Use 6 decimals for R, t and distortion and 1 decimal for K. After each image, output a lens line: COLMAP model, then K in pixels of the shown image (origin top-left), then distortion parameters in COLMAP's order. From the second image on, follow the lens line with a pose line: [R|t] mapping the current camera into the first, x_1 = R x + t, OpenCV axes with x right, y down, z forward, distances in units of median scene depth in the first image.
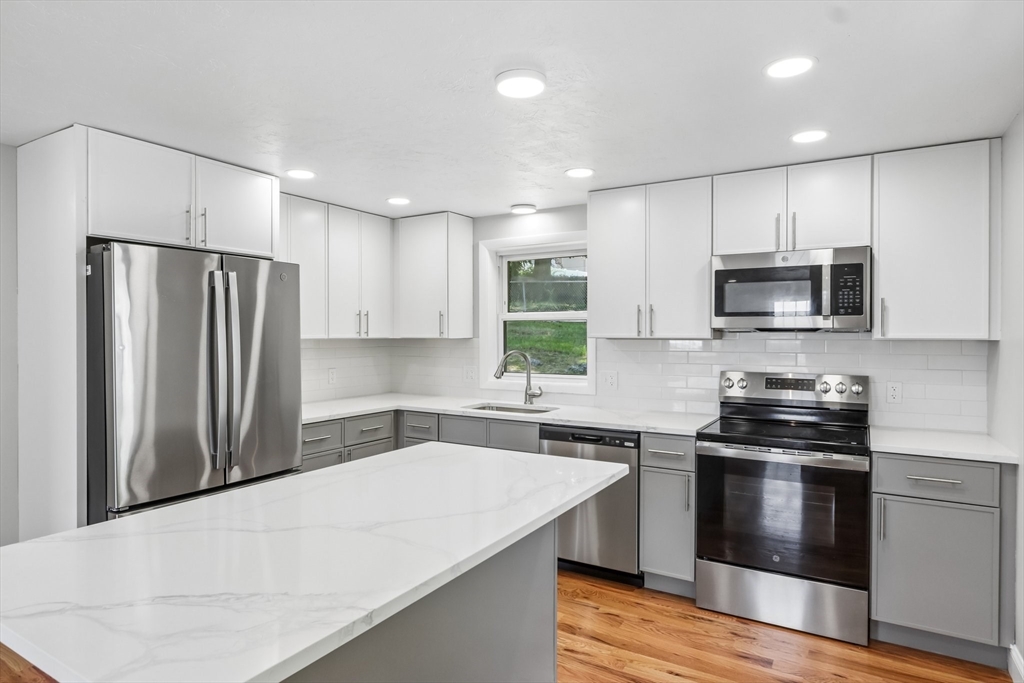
lens RADIAL K [[592.6, 0, 512.1], [0, 592.6, 339.9], [0, 0, 1]] dist [-0.002808, -0.000183]
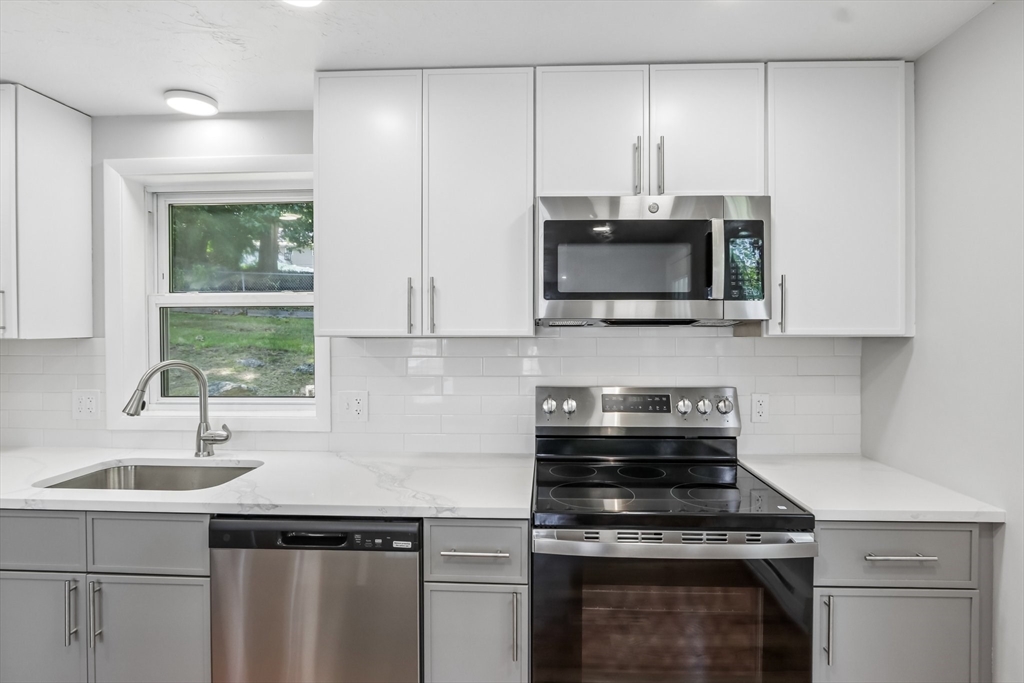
lens RADIAL K [[509.2, 0, 519.9], [0, 509.2, 334.5], [0, 0, 1]] dist [-0.017716, 0.001615]
pose [[0.876051, -0.005186, 0.482191, 0.068406], [0.006413, 0.999979, -0.000898, -0.003798], [-0.482177, 0.003879, 0.876065, 0.507022]]
